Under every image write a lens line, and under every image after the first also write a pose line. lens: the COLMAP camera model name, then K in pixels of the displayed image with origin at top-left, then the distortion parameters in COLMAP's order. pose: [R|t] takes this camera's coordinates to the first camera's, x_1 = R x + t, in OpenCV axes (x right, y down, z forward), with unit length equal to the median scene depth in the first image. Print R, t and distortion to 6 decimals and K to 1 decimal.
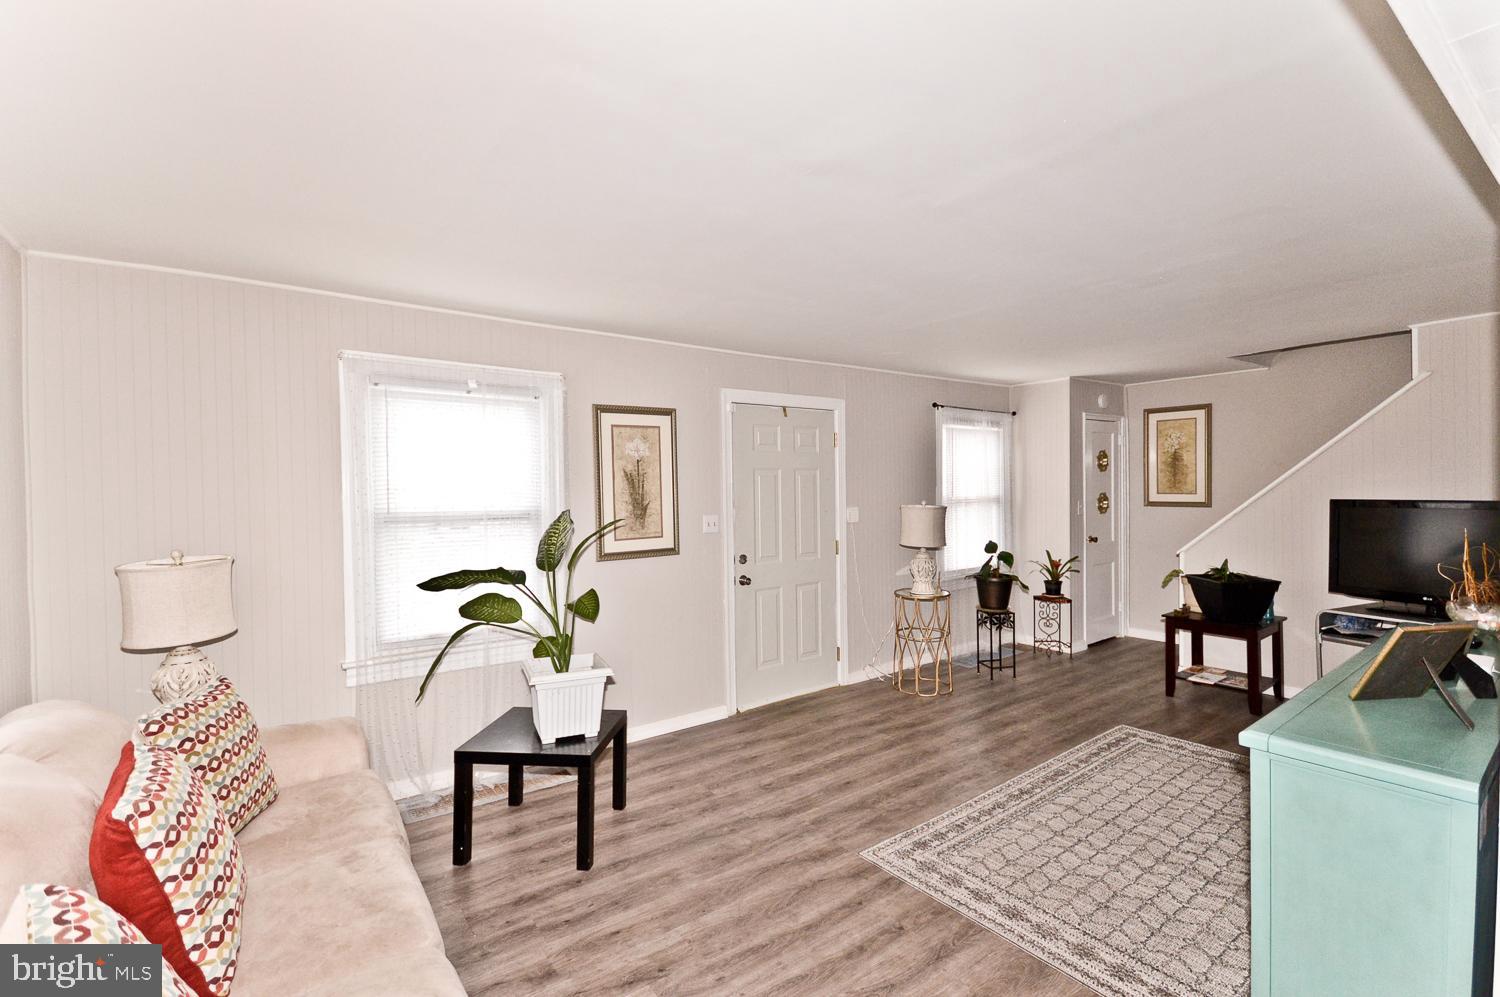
lens RADIAL K [[665.0, 0, 750.0], [0, 665.0, 498.5], [0, 0, 1]] dist [0.000879, -0.000070]
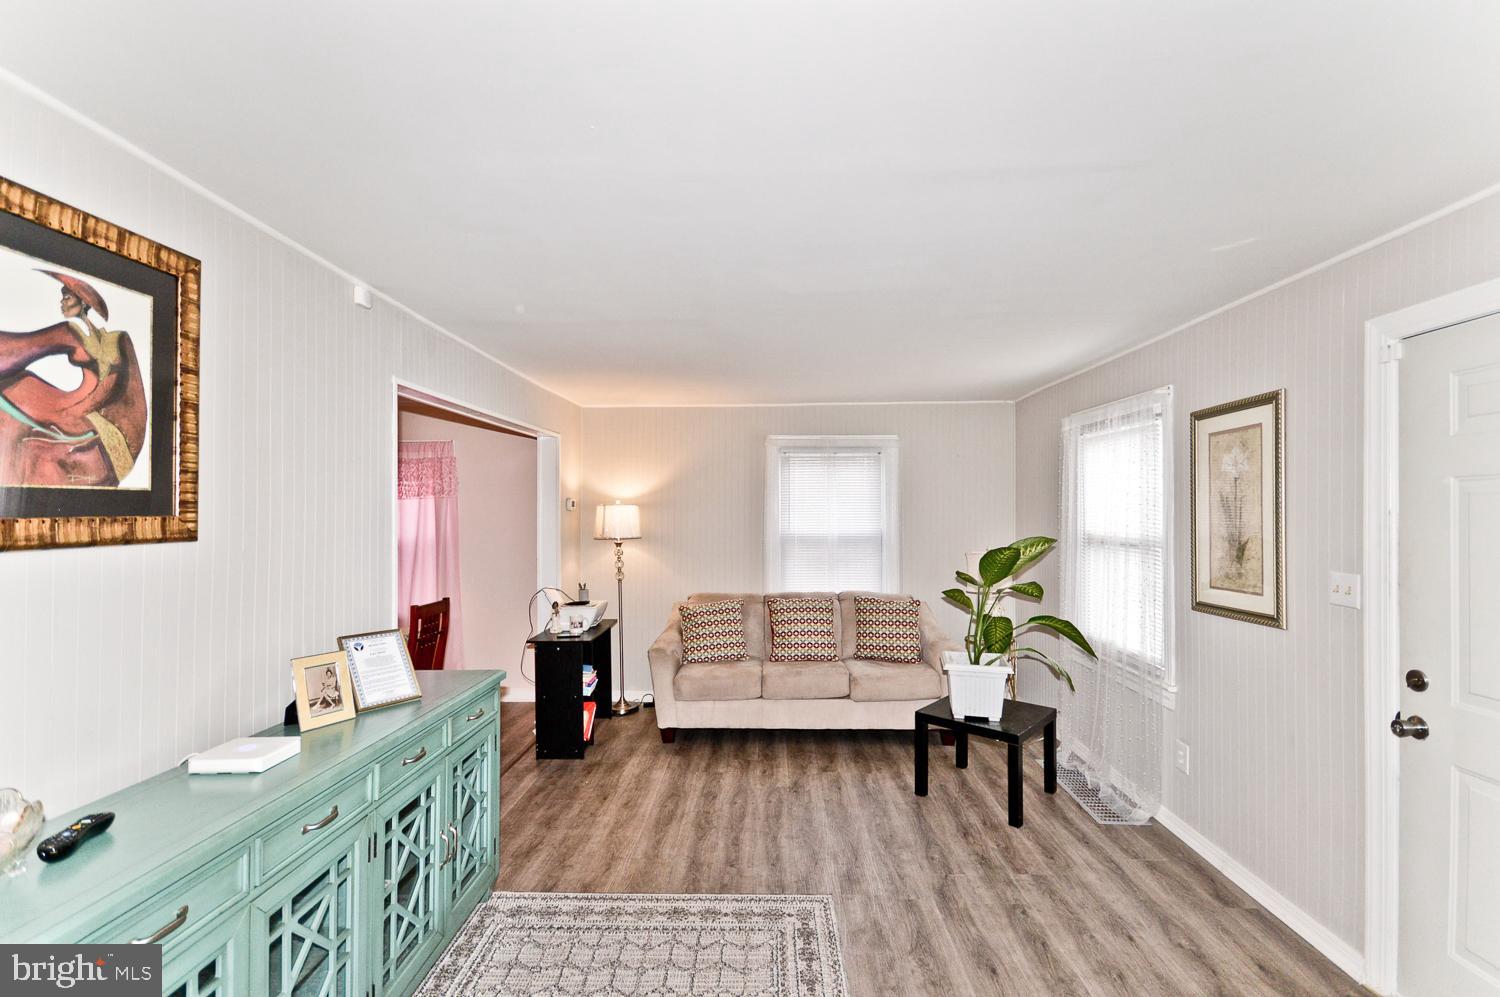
lens RADIAL K [[661.5, 0, 755.3], [0, 661.5, 506.8], [0, 0, 1]] dist [0.001932, 0.000119]
pose [[-0.603516, 0.004880, -0.797336, 0.659479], [-0.003093, 0.999959, 0.008461, -0.030686], [0.797345, 0.007573, -0.603477, 0.978698]]
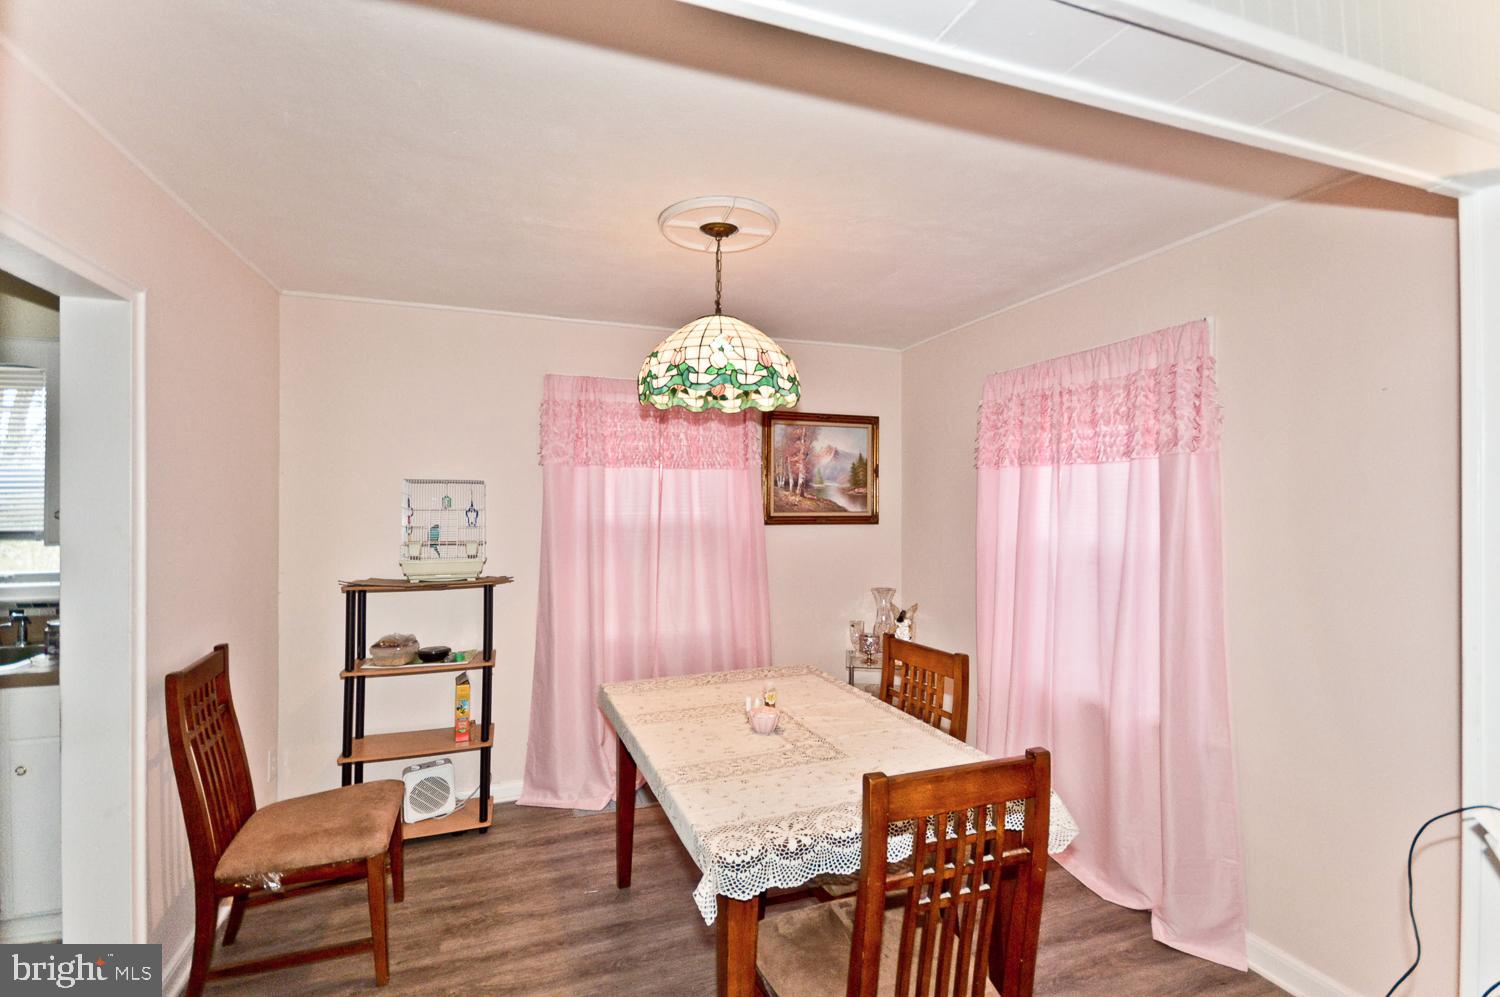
lens RADIAL K [[669.4, 0, 751.5], [0, 669.4, 496.4], [0, 0, 1]] dist [0.013849, -0.000037]
pose [[-0.962788, 0.012802, 0.269953, 0.197166], [0.014687, 0.999880, 0.004966, -0.010171], [-0.269857, 0.008746, -0.962861, 0.360336]]
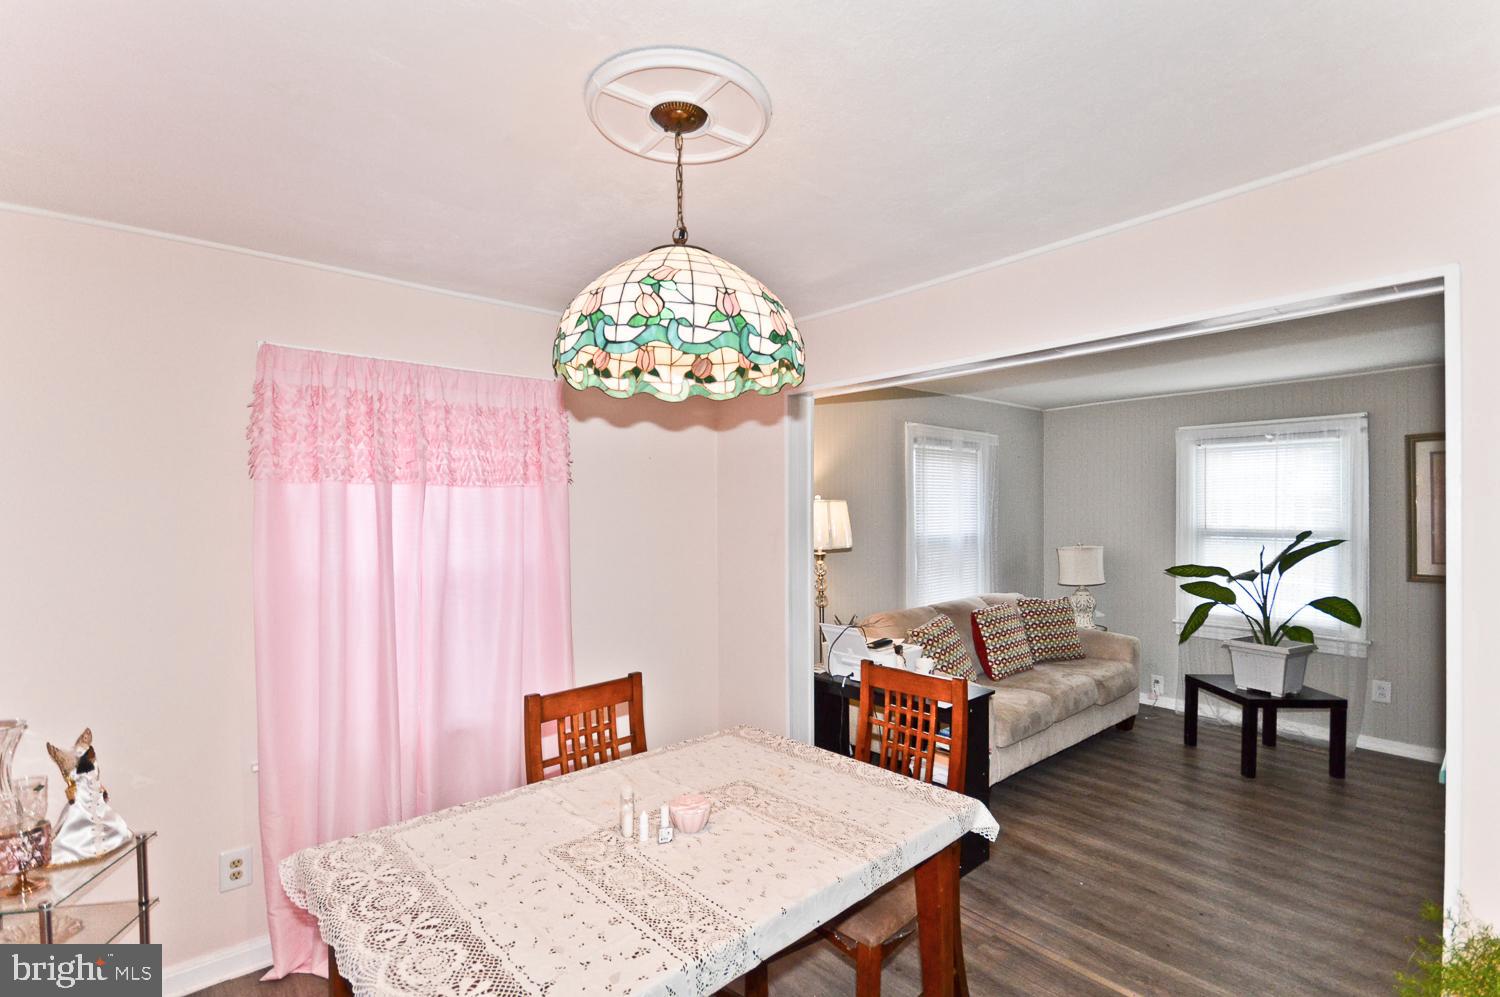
lens RADIAL K [[667.4, 0, 744.4], [0, 667.4, 509.2], [0, 0, 1]] dist [-0.000601, -0.000068]
pose [[0.062506, 0.006917, -0.998021, 0.715838], [-0.007288, 0.999952, 0.006474, -0.018680], [0.998018, 0.006869, 0.062553, -0.122419]]
